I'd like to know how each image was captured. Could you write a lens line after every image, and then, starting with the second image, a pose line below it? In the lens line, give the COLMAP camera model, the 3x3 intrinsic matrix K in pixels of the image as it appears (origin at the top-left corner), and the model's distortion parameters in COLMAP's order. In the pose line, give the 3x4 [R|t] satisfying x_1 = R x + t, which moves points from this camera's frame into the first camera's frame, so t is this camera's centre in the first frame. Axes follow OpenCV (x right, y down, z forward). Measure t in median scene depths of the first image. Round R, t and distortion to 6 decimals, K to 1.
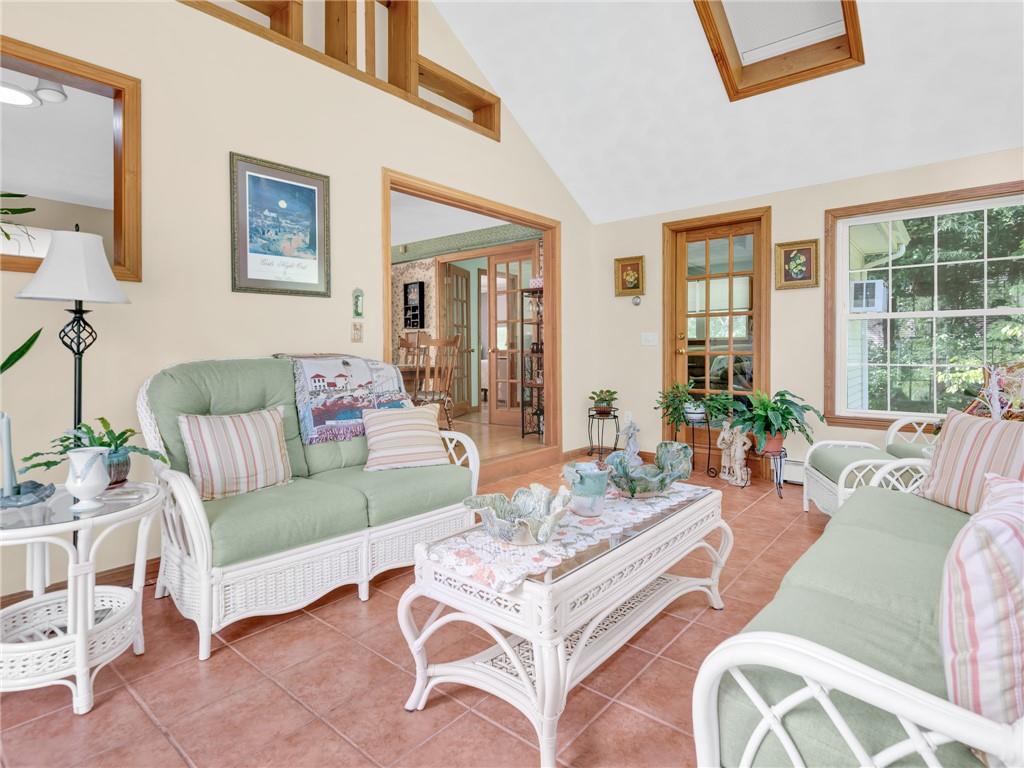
lens RADIAL K [[552.7, 0, 491.5], [0, 552.7, 358.9], [0, 0, 1]] dist [0.004086, -0.001877]
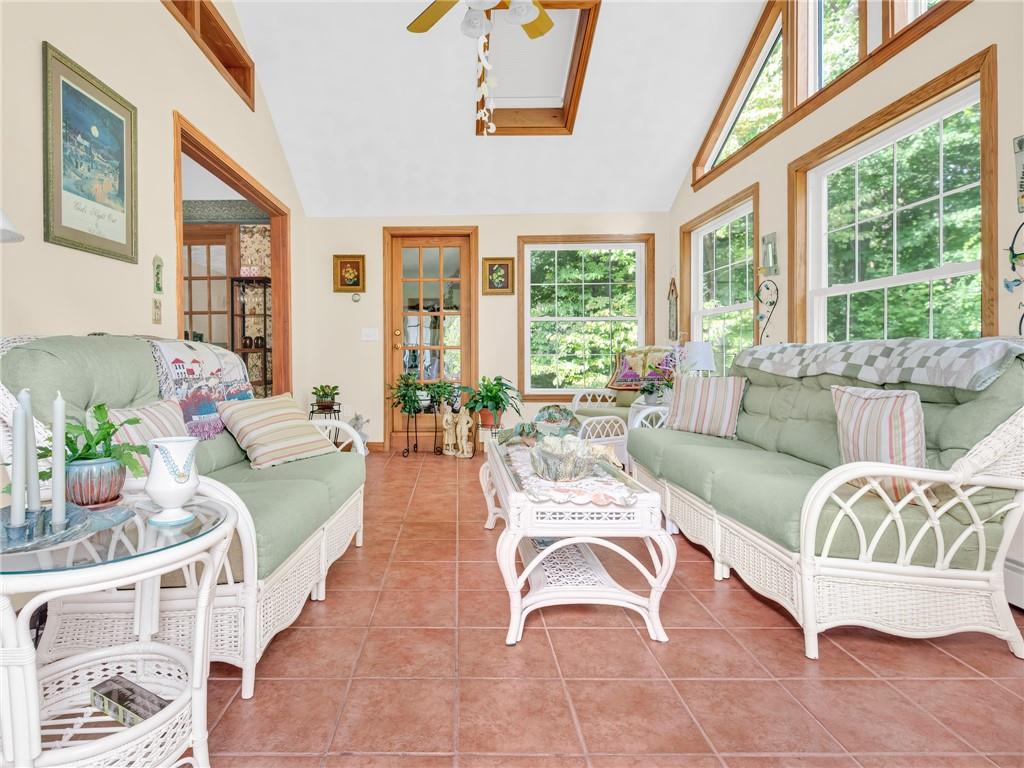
lens RADIAL K [[552.7, 0, 491.5], [0, 552.7, 358.9], [0, 0, 1]] dist [0.004086, -0.001877]
pose [[0.764752, -0.009279, 0.644259, -0.390896], [0.014235, 0.999896, -0.002496, 0.029683], [-0.644168, 0.011080, 0.764804, 0.080955]]
